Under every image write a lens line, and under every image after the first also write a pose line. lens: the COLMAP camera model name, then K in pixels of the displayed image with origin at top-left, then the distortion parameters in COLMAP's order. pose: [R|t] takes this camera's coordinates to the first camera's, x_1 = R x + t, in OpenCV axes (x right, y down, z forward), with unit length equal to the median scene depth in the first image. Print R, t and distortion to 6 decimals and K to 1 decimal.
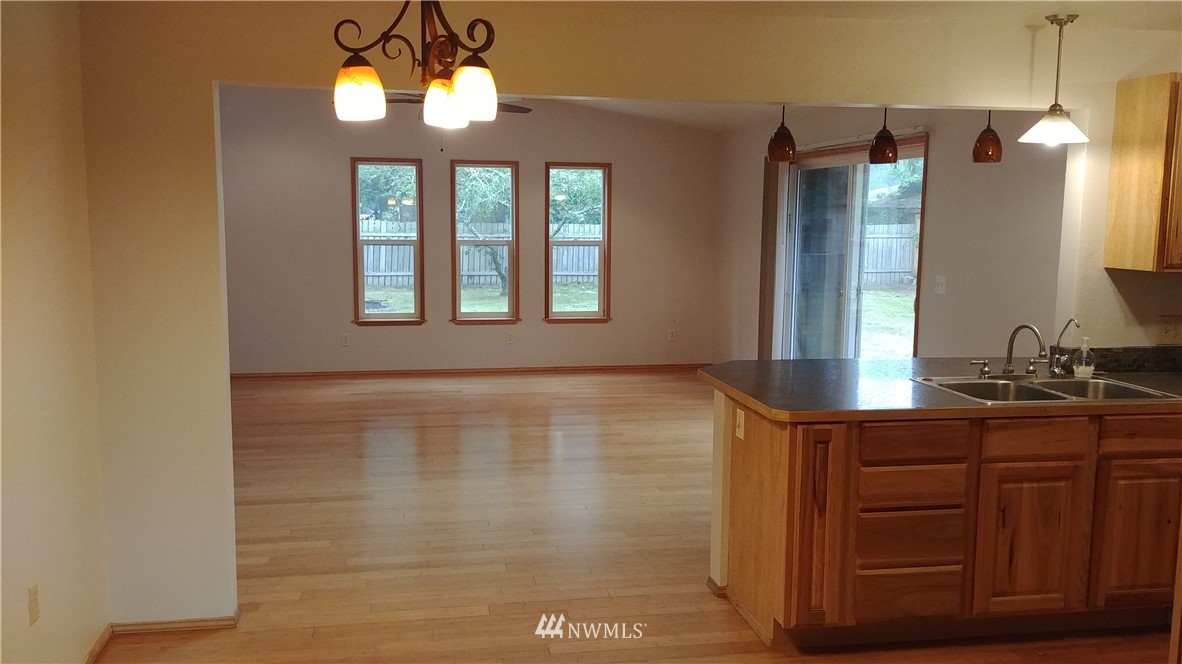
lens RADIAL K [[974.4, 0, 538.1], [0, 974.4, 332.0], [0, 0, 1]] dist [0.054334, -0.005678]
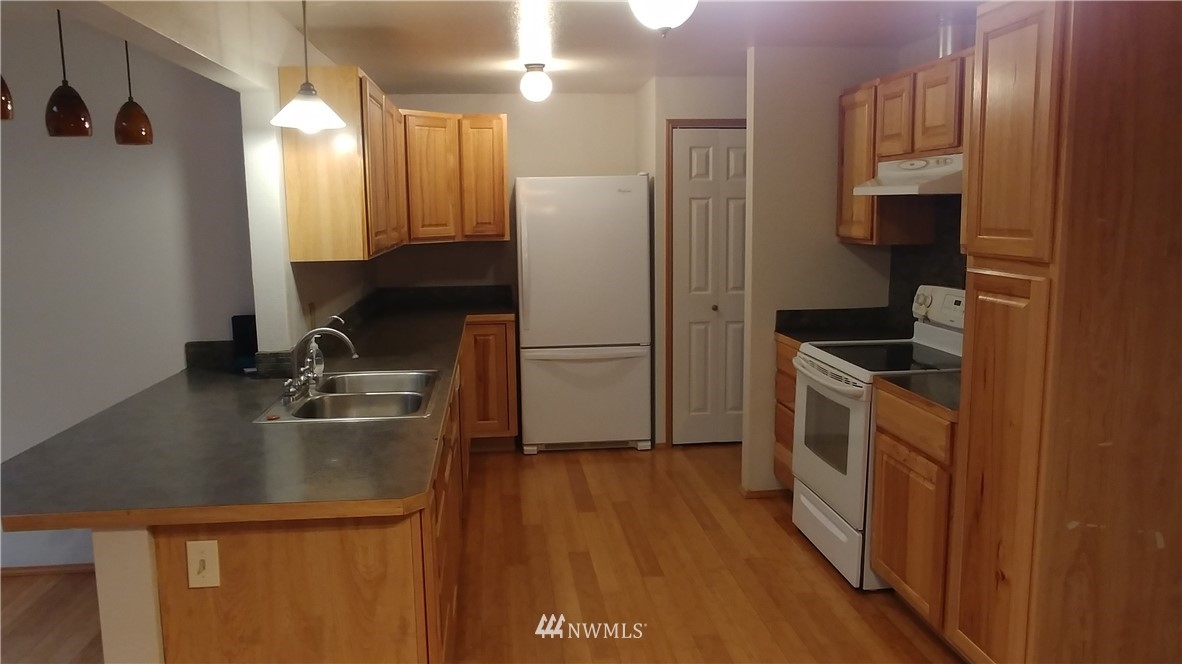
lens RADIAL K [[879.5, 0, 583.7], [0, 879.5, 334.2], [0, 0, 1]] dist [-0.032947, 0.005148]
pose [[0.072736, -0.155778, 0.985110, -0.268909], [0.138098, 0.979785, 0.144739, -0.085075], [-0.987744, 0.125514, 0.092778, 0.691497]]
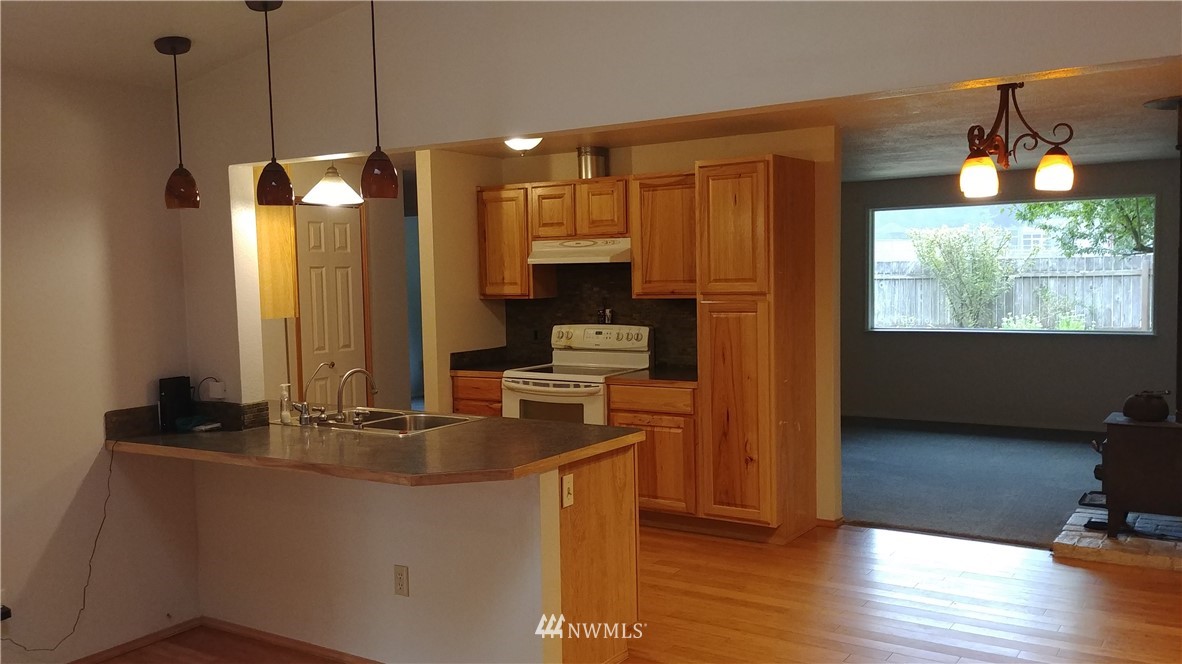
lens RADIAL K [[1035.0, 0, 569.4], [0, 1035.0, 332.5], [0, 0, 1]] dist [0.088262, -0.006950]
pose [[-0.722486, -0.037987, 0.690341, -0.453087], [0.098003, 0.982781, 0.156646, -0.200046], [-0.684404, 0.180830, -0.706323, 1.620182]]
